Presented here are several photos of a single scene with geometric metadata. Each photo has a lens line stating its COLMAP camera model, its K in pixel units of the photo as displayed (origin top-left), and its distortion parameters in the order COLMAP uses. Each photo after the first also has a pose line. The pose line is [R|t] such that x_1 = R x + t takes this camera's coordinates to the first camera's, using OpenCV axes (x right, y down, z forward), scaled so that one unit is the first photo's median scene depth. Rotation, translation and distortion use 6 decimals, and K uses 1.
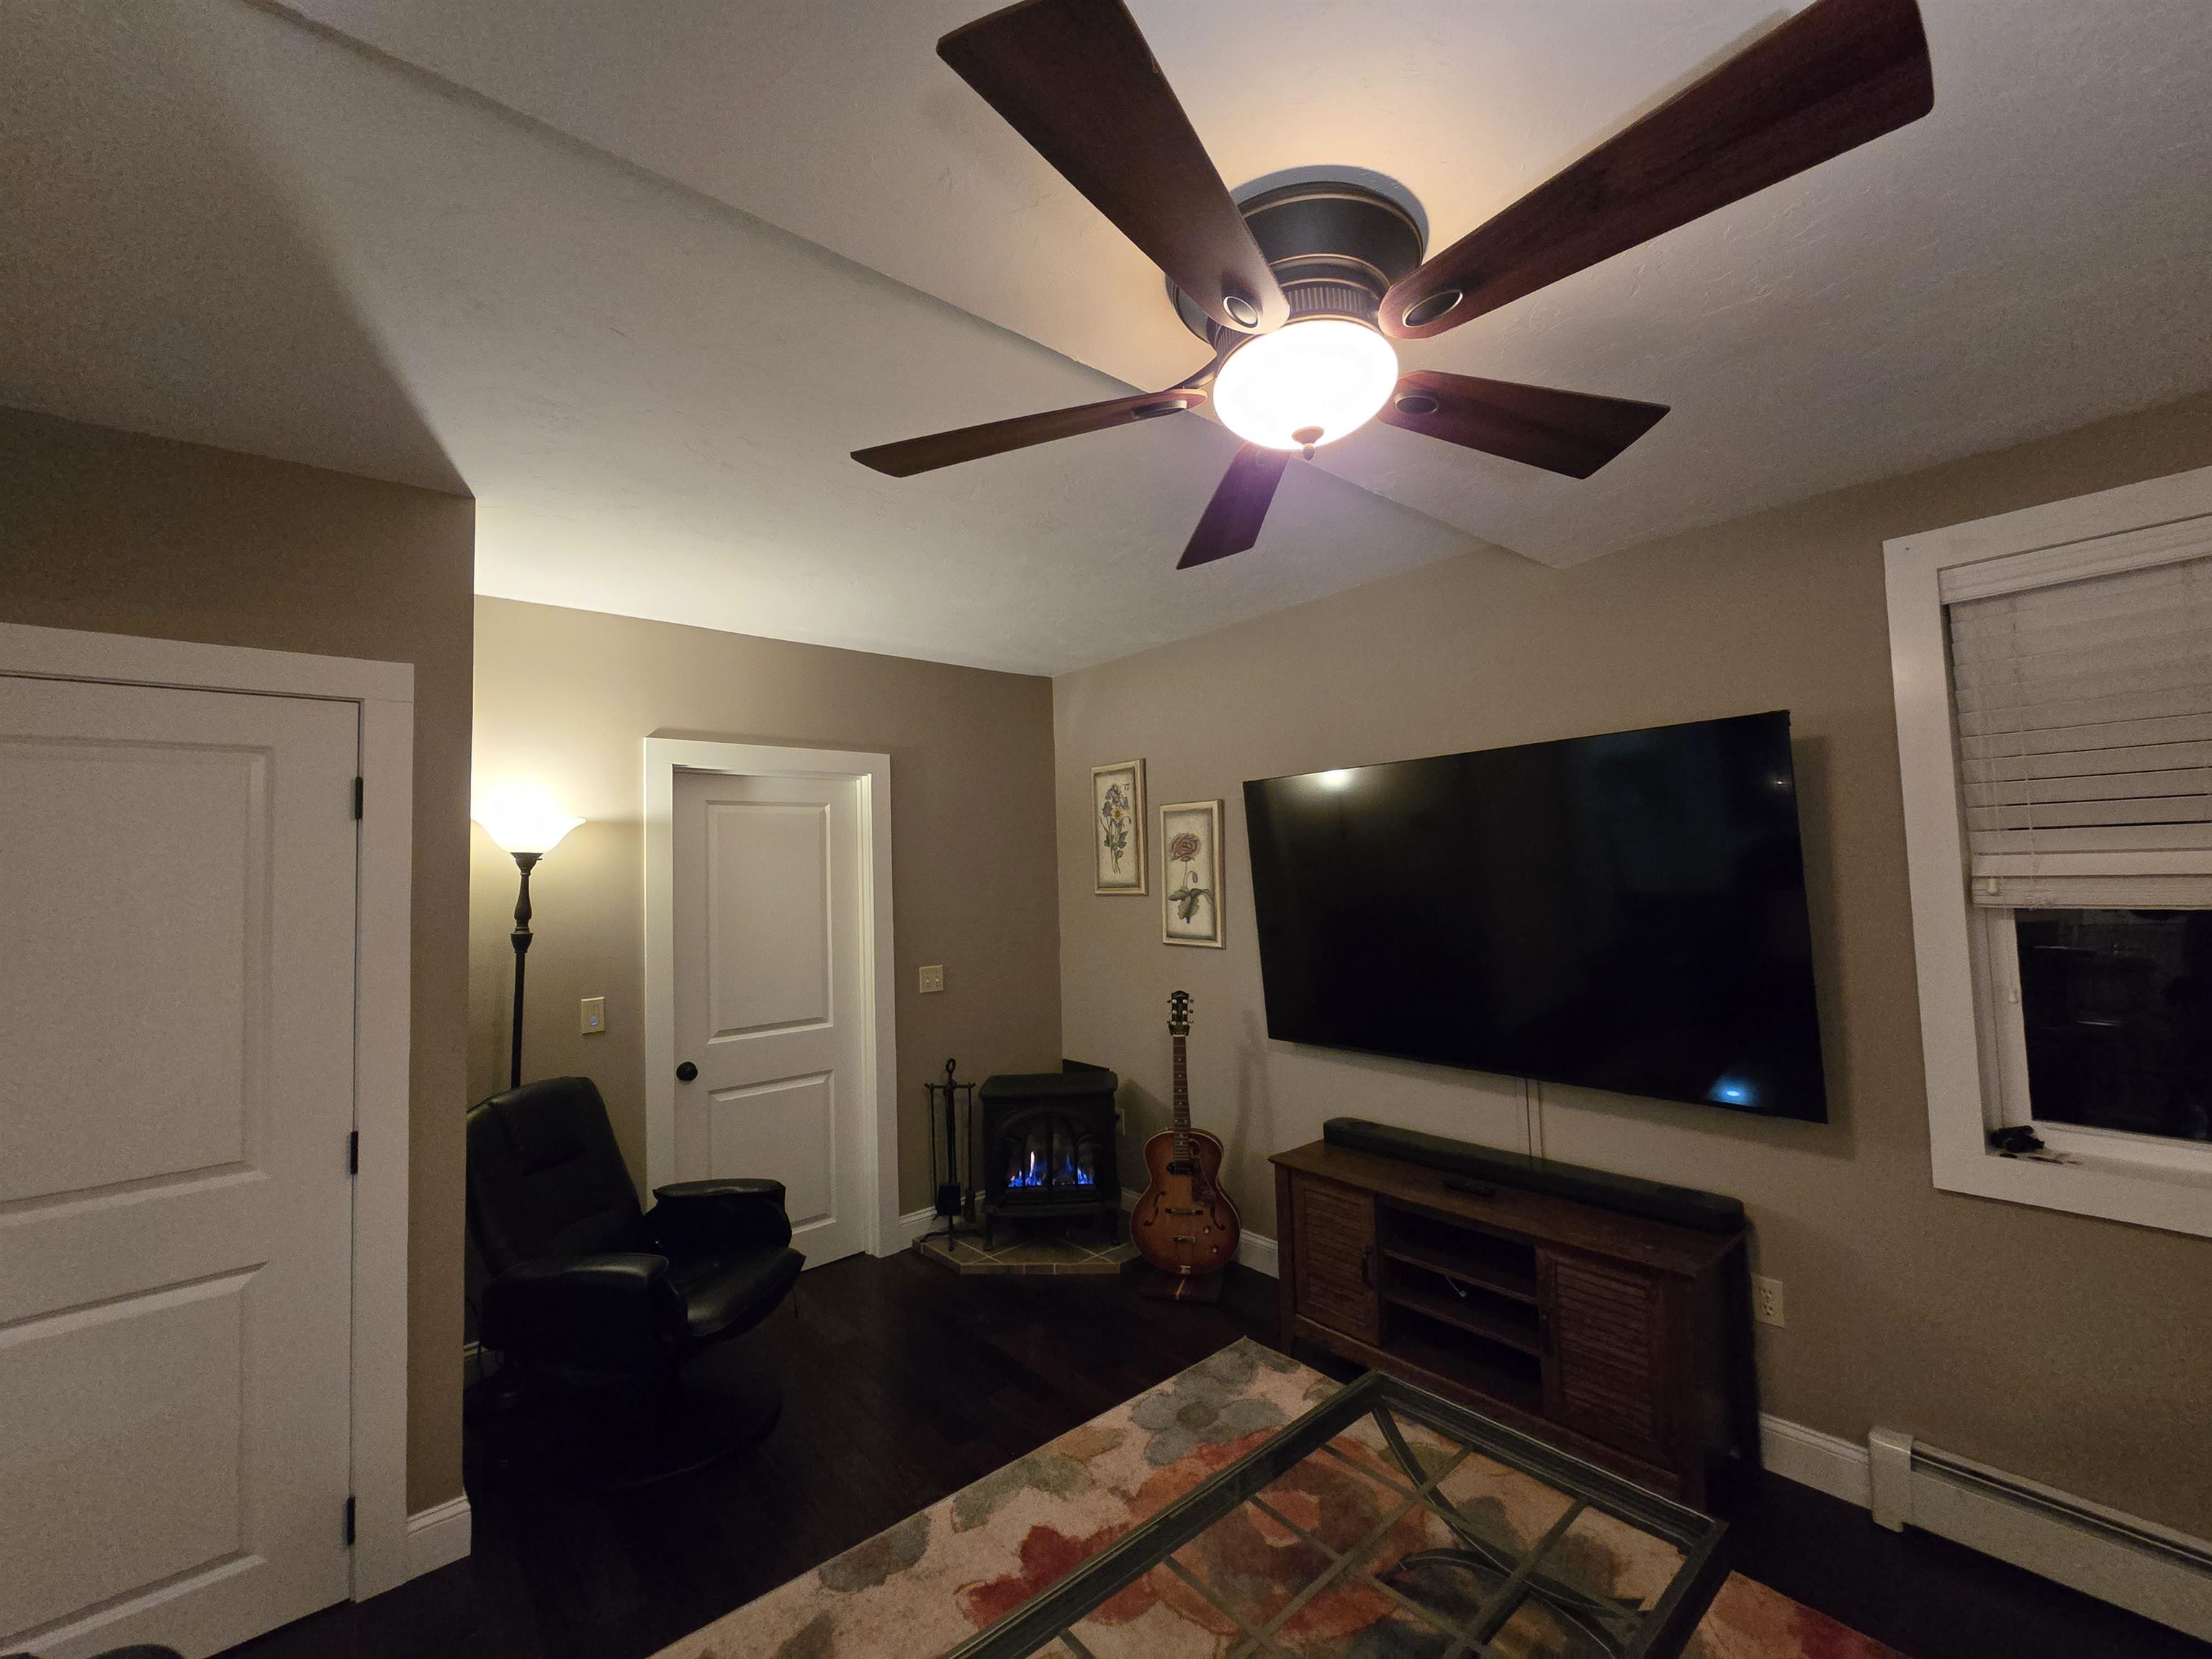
lens RADIAL K [[910.8, 0, 1105.4], [0, 910.8, 818.1], [0, 0, 1]] dist [0.000755, -0.000164]
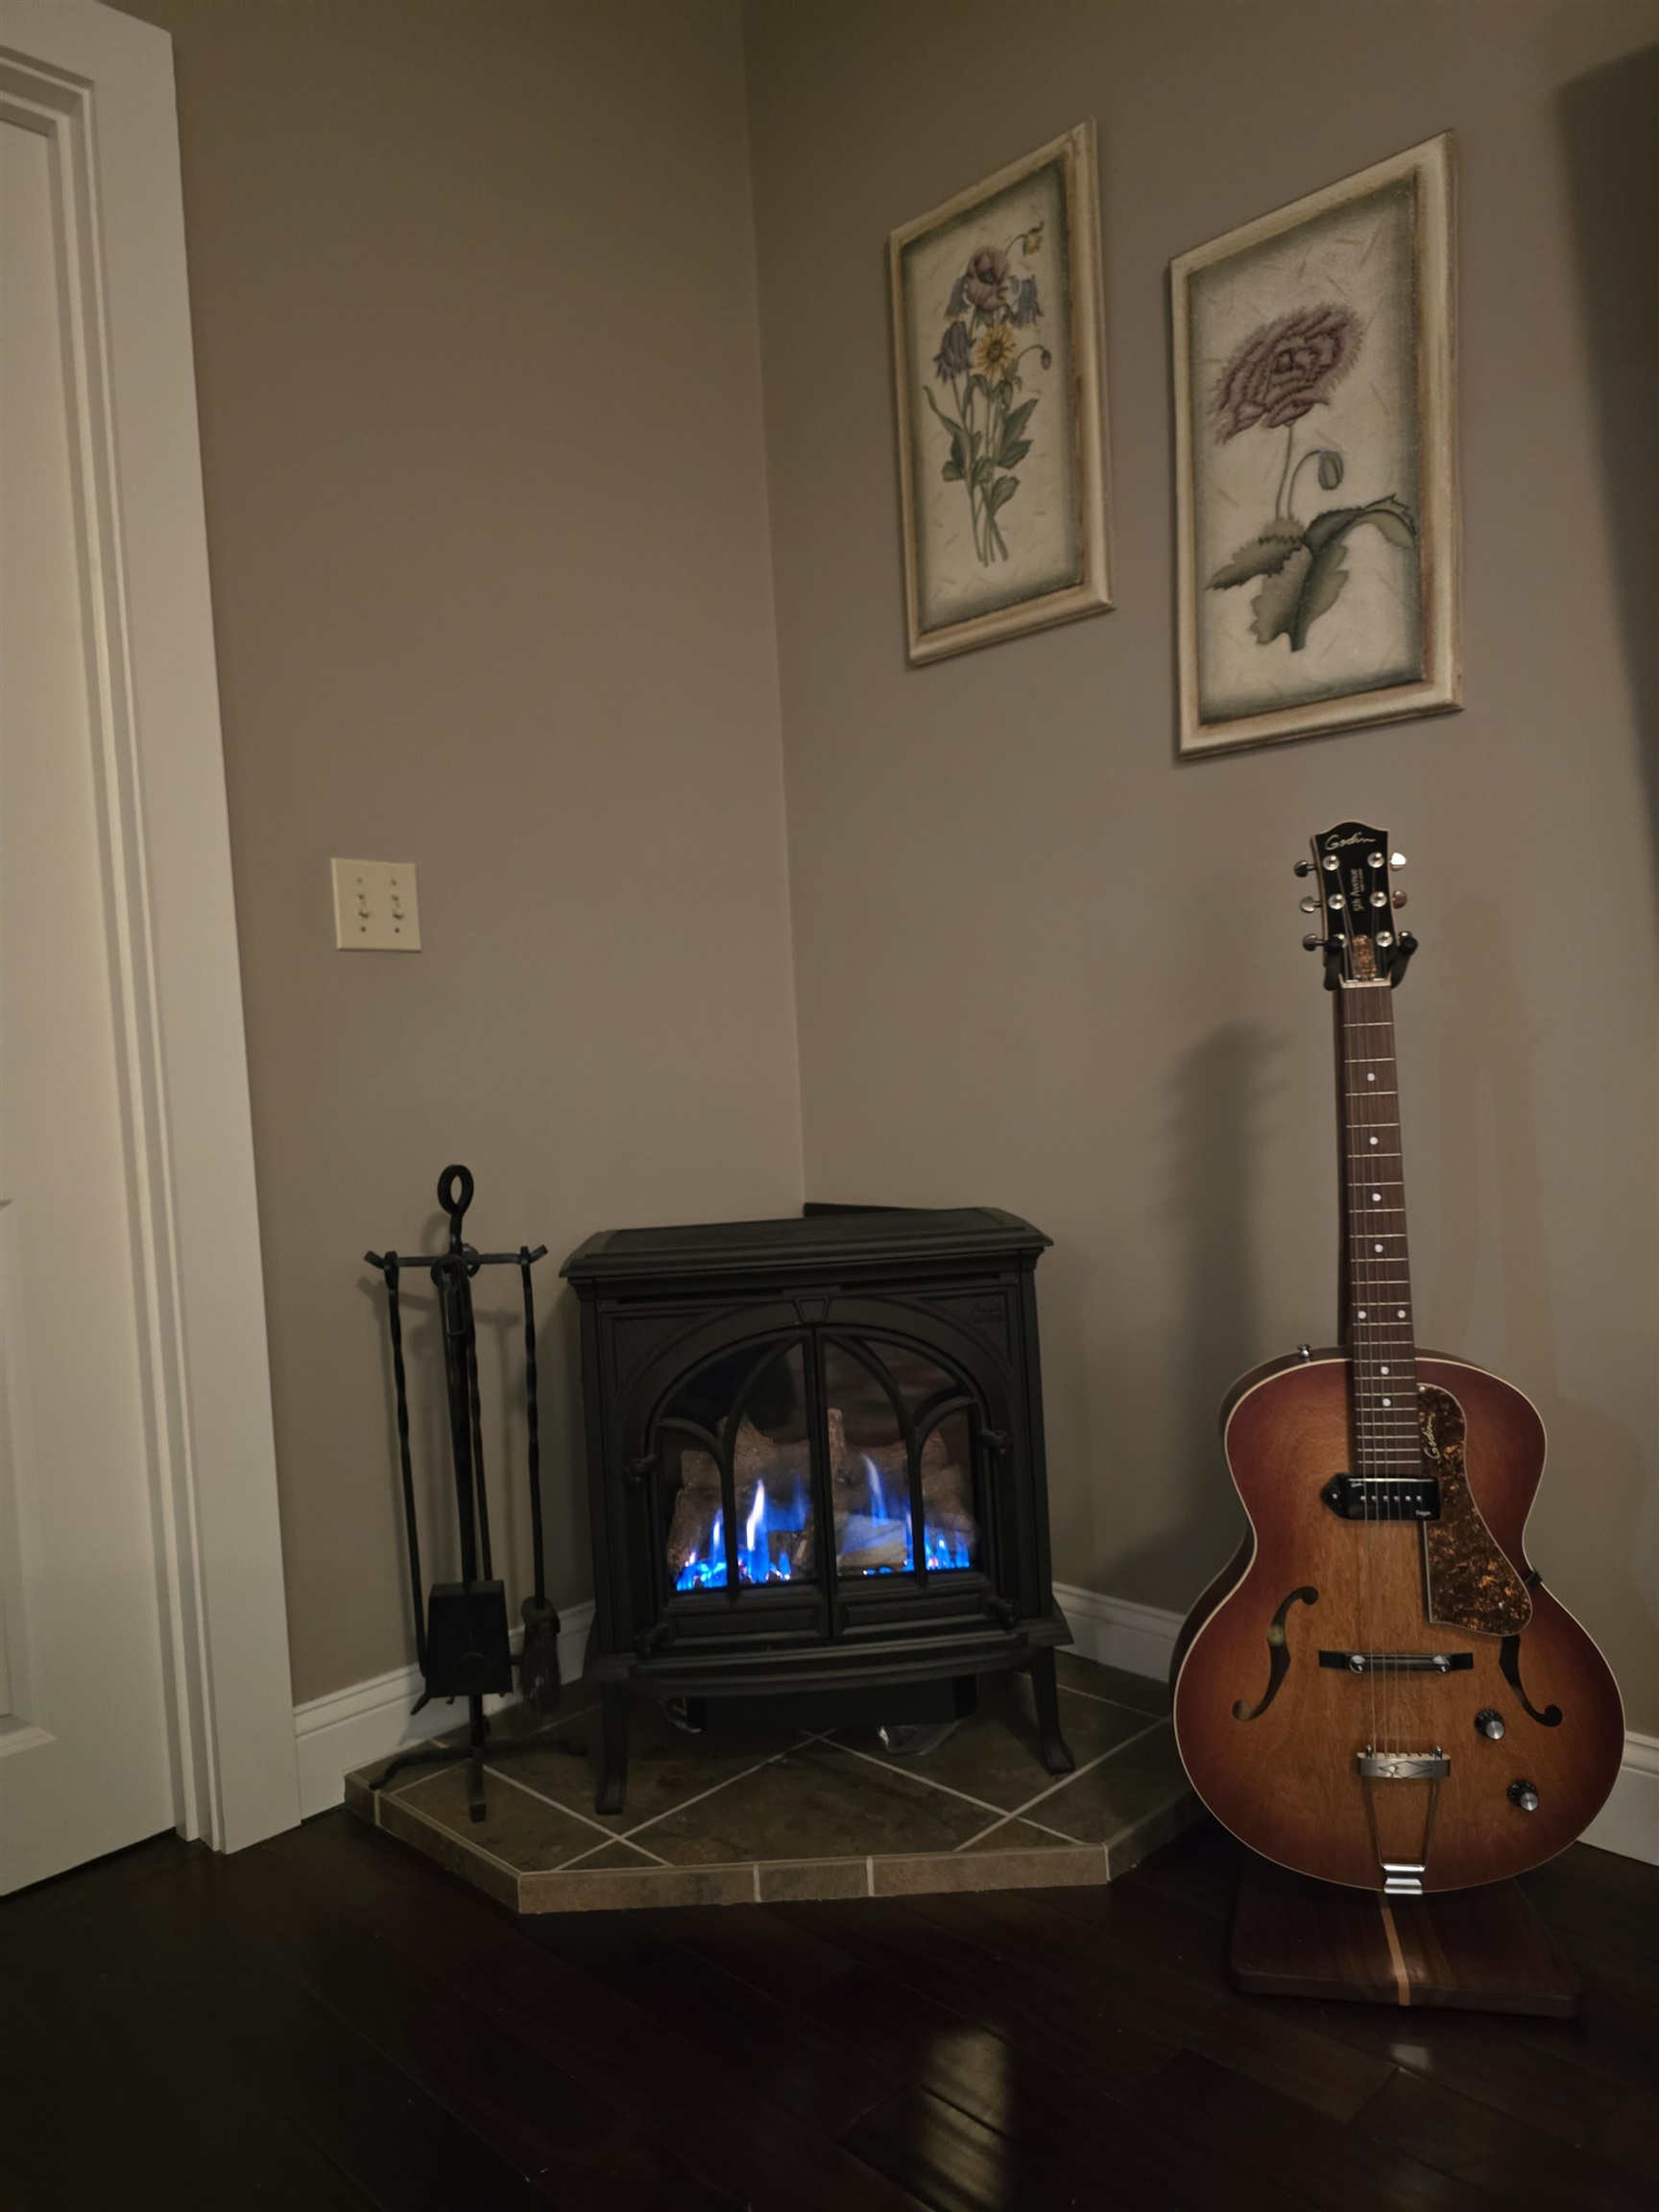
lens RADIAL K [[1522.0, 0, 829.5], [0, 1522.0, 1106.0], [0, 0, 1]] dist [0.028365, -0.000472]
pose [[0.997440, -0.023079, 0.067675, -0.085750], [0.016281, 0.994921, 0.099332, 0.203245], [-0.069624, -0.097976, 0.992750, 0.525785]]
